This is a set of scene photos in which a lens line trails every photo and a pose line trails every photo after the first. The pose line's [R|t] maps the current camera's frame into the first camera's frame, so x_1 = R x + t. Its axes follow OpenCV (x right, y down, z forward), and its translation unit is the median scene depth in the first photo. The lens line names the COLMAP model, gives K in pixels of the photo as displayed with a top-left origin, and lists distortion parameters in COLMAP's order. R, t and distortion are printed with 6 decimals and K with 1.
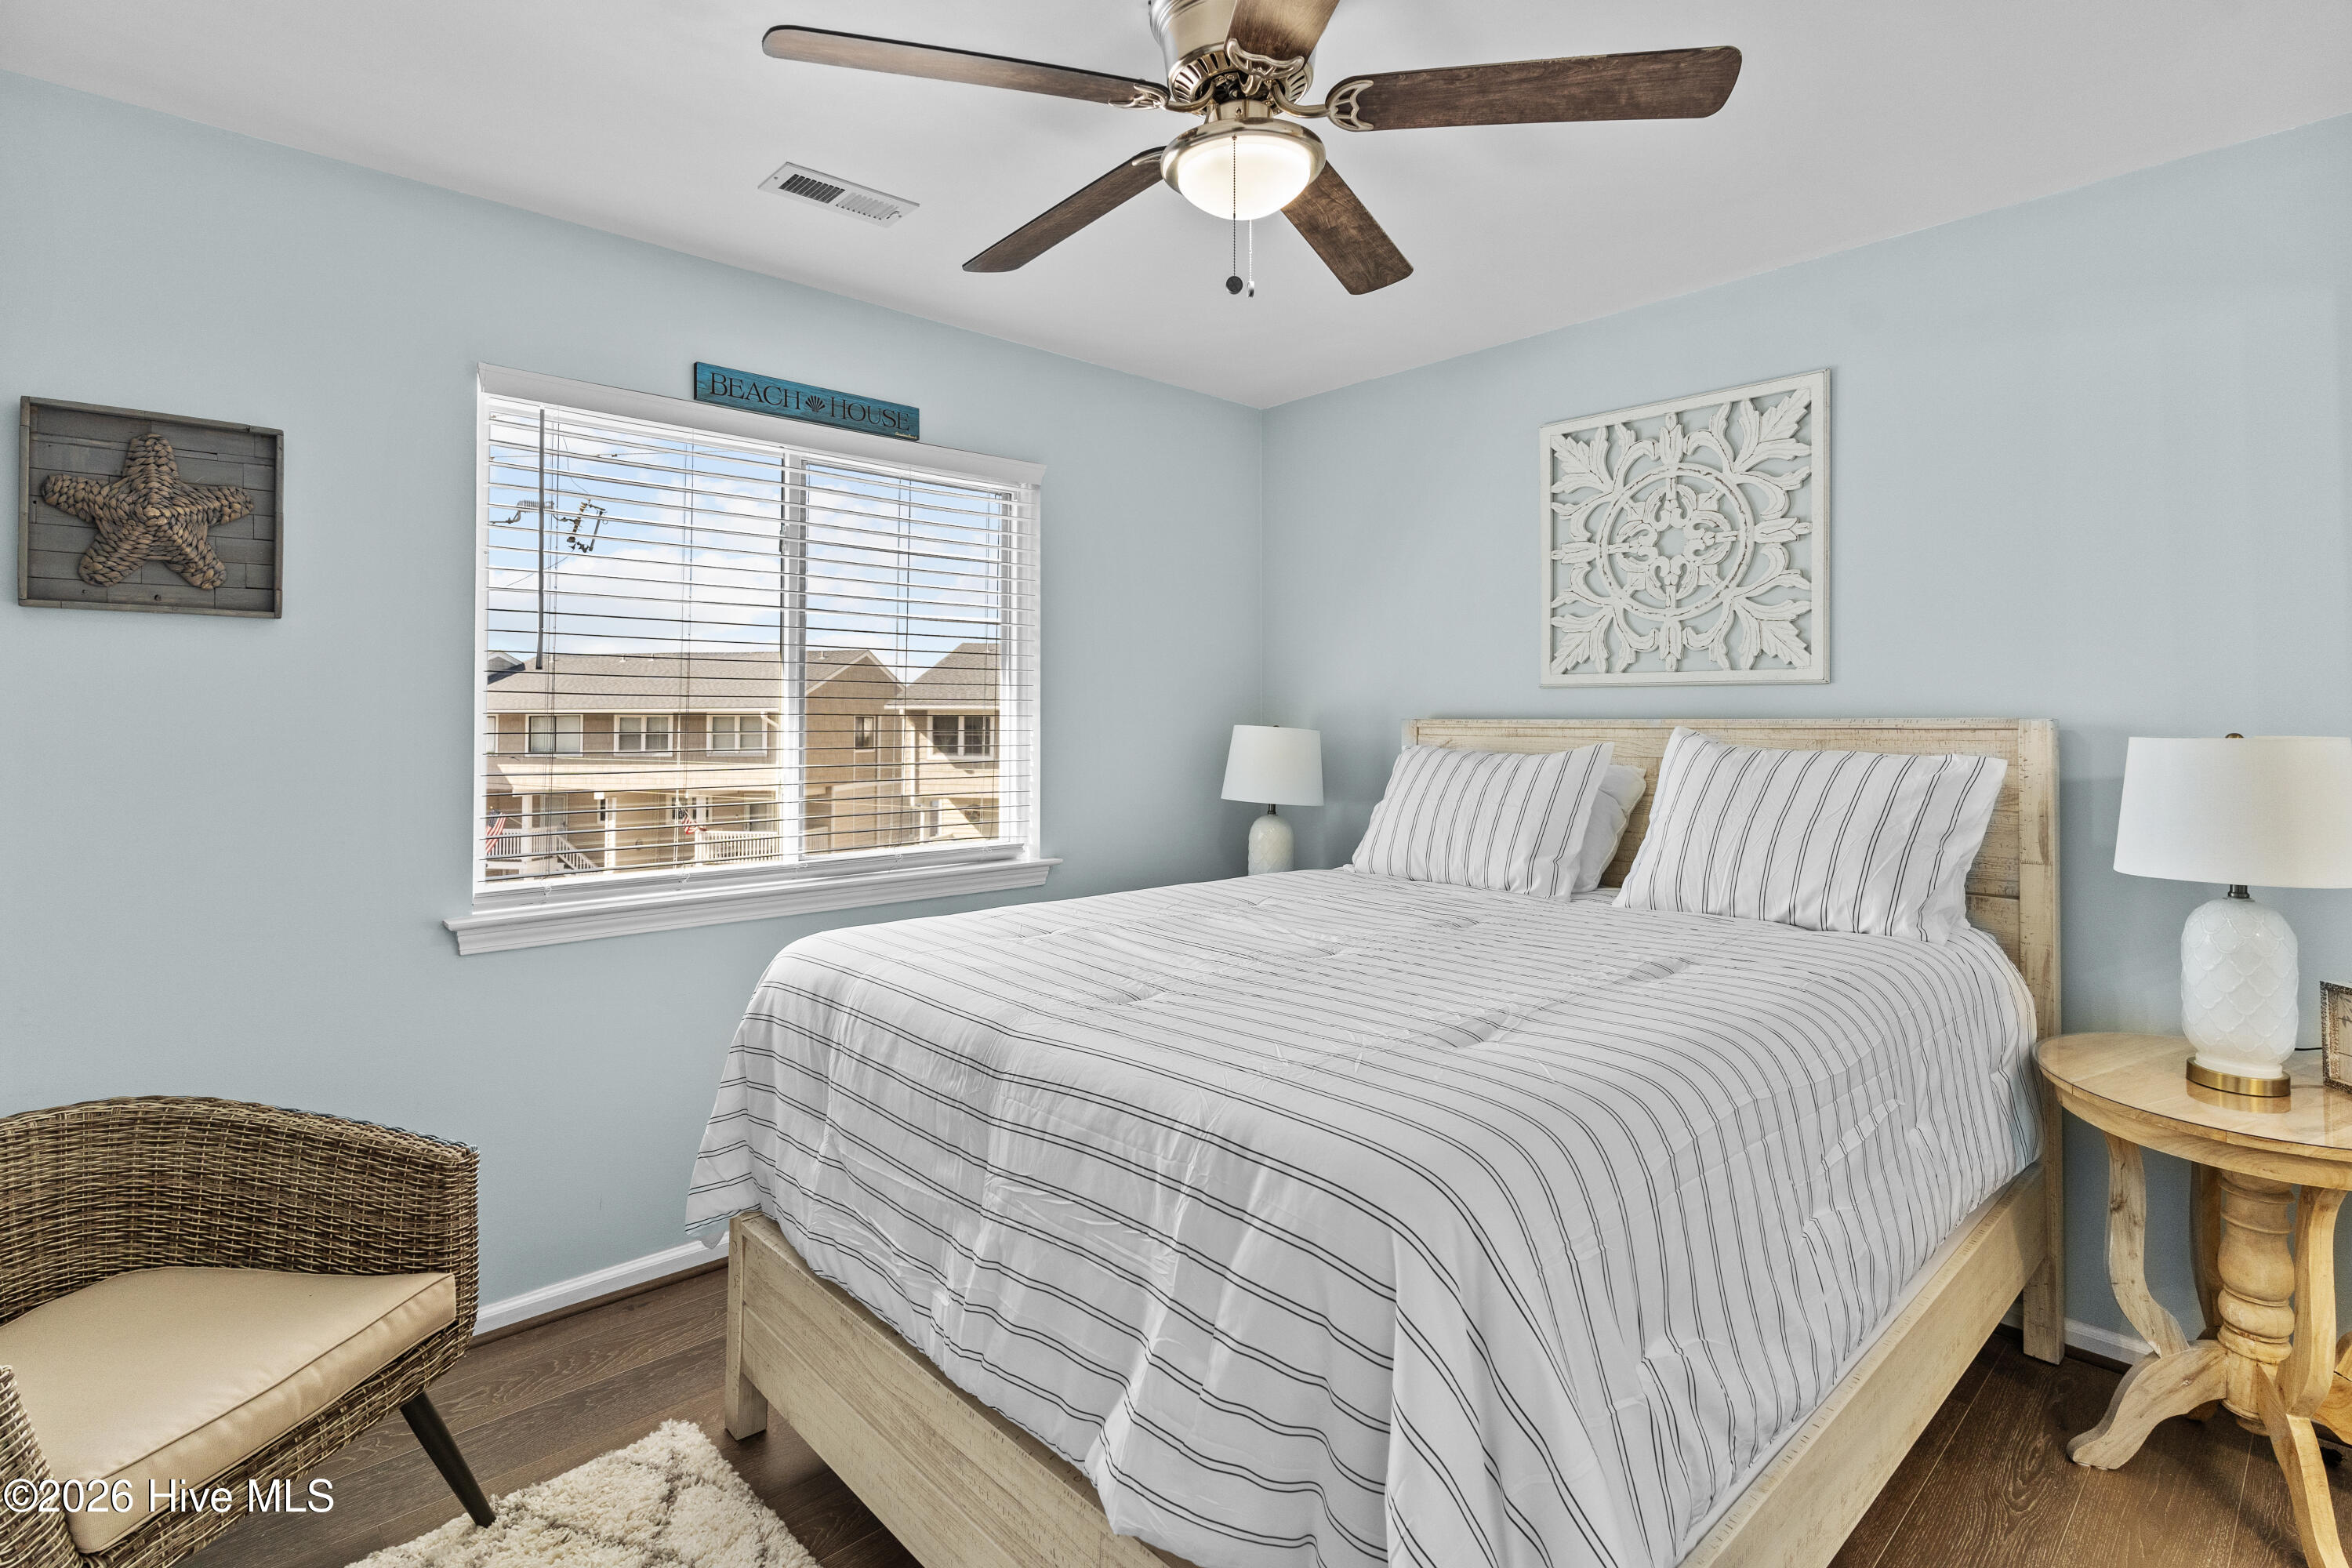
lens RADIAL K [[1129.6, 0, 1171.6], [0, 1129.6, 736.5], [0, 0, 1]] dist [-0.001623, -0.000927]
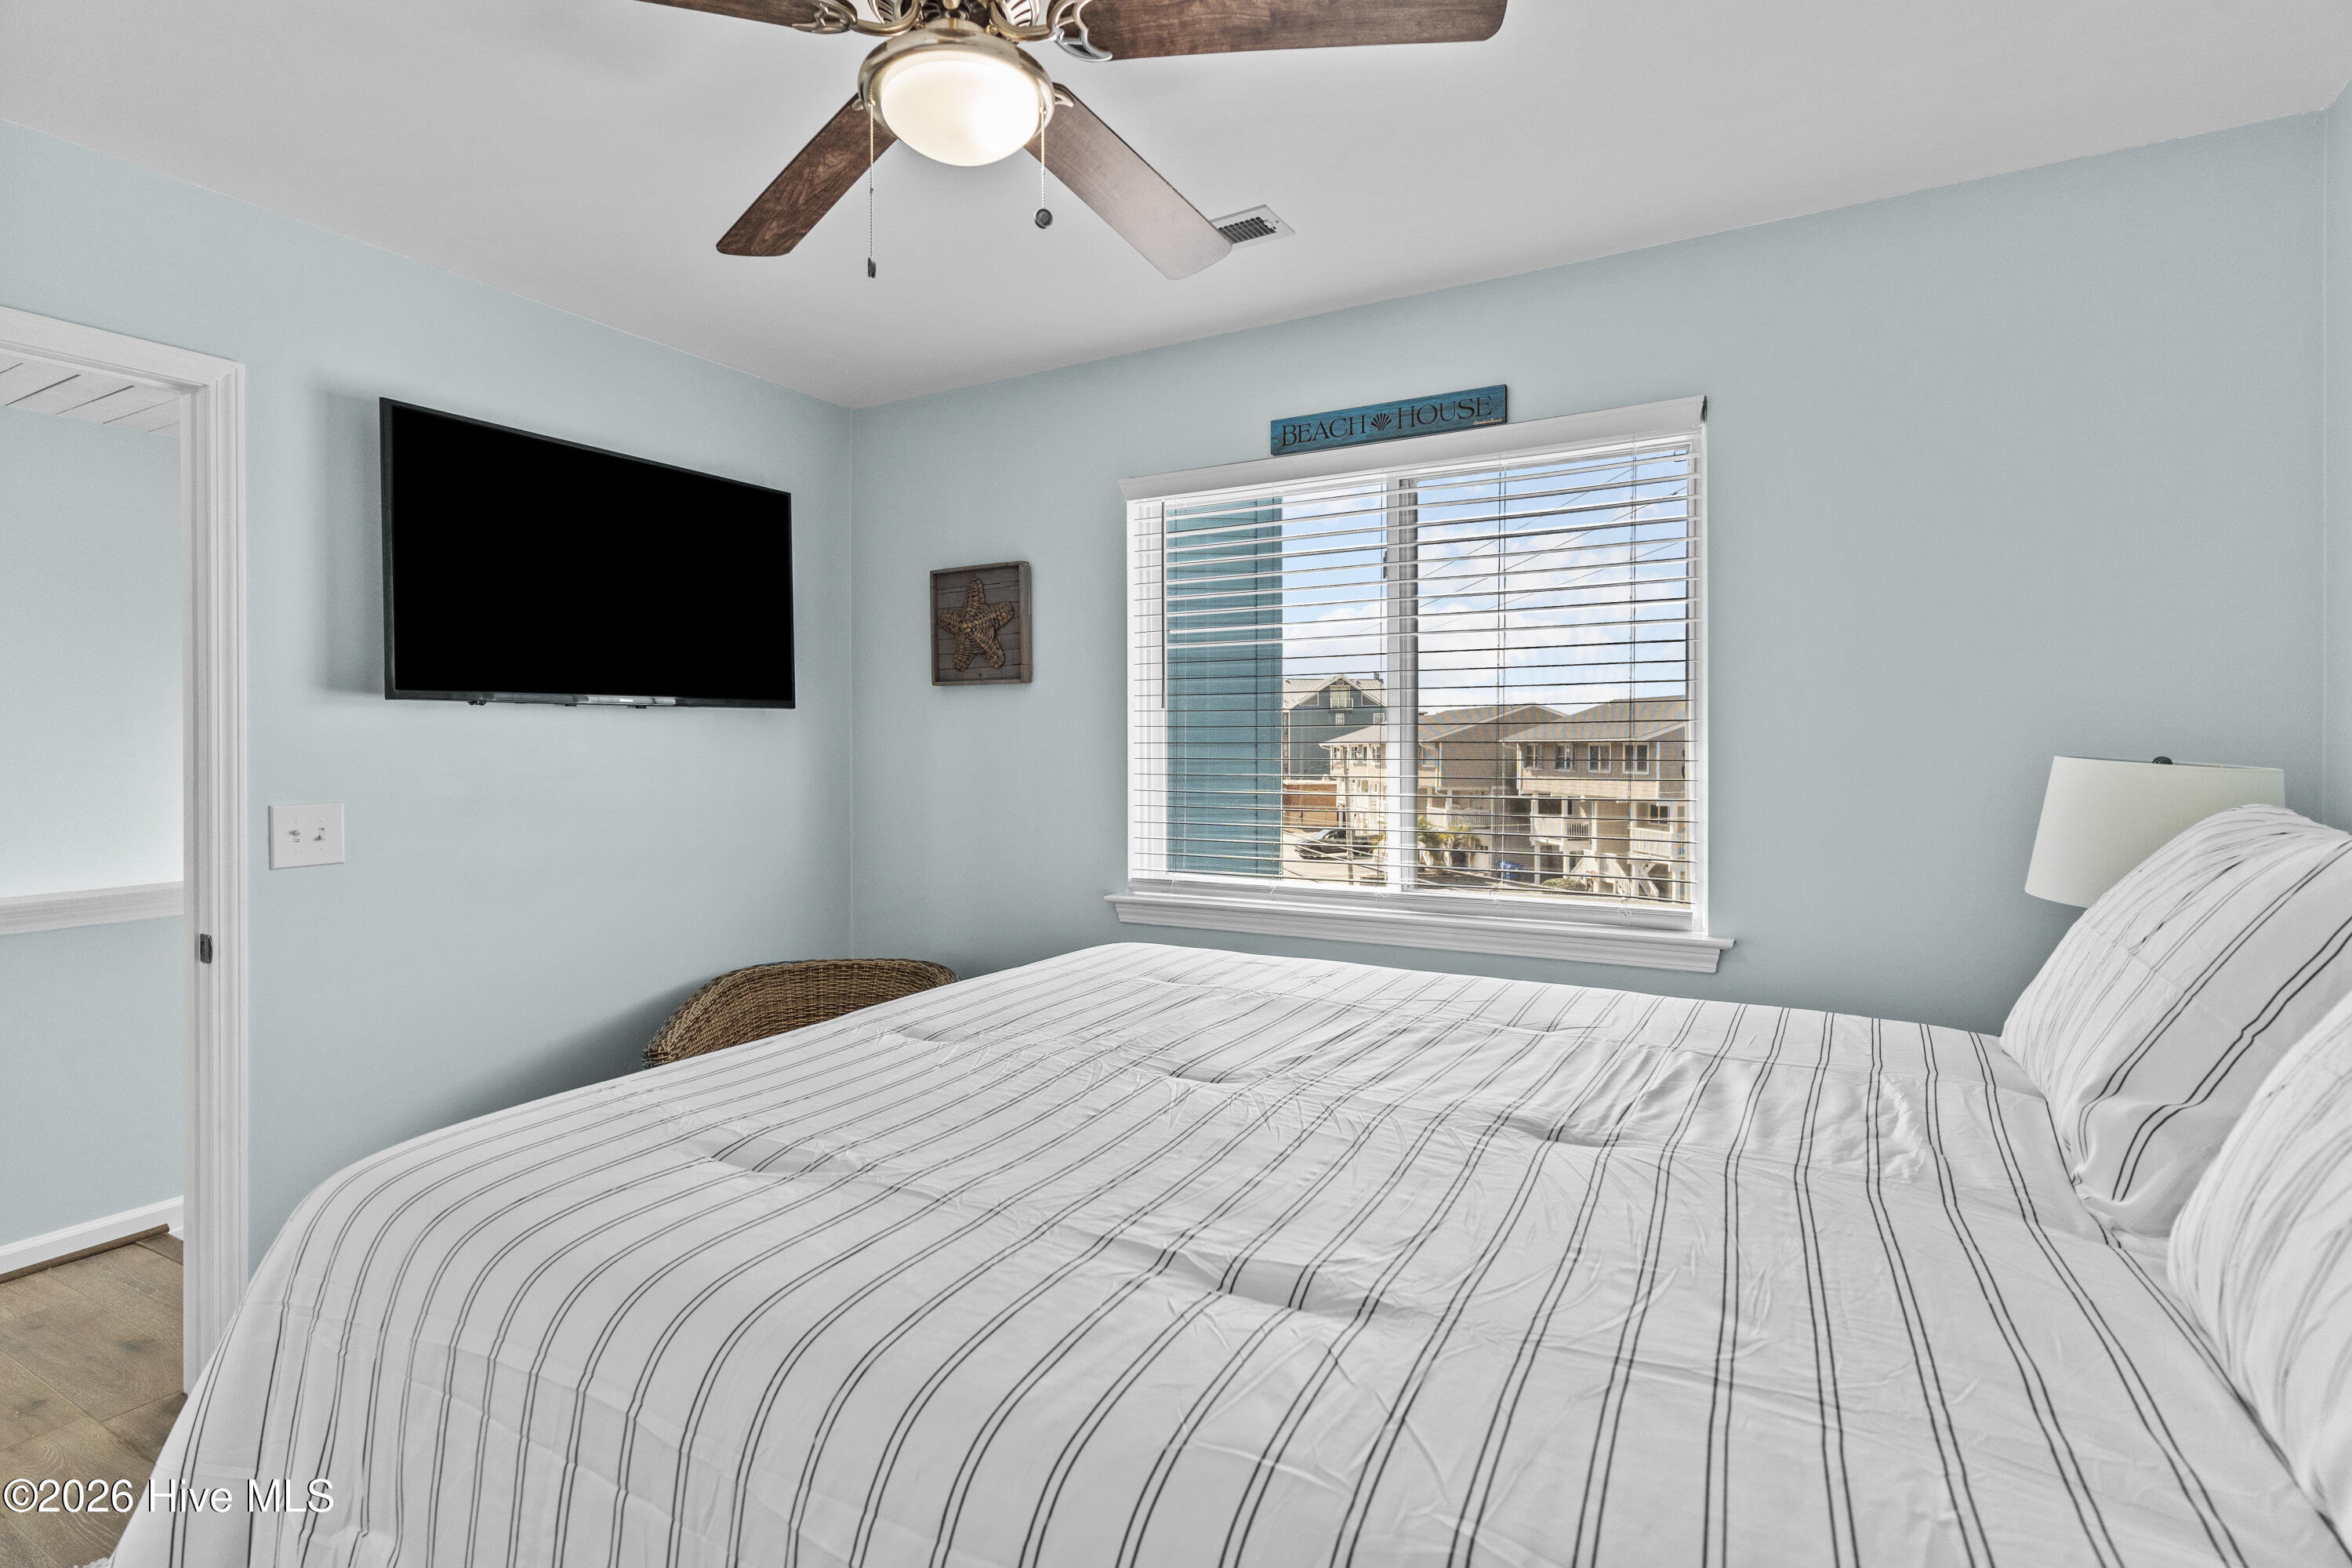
lens RADIAL K [[1122.0, 0, 1184.6], [0, 1122.0, 771.7], [0, 0, 1]] dist [-0.000297, -0.002093]
pose [[0.317132, 0.018329, -0.948204, 0.582679], [-0.011566, 0.999814, 0.015459, -0.007130], [0.948311, 0.006064, 0.317285, 0.567537]]
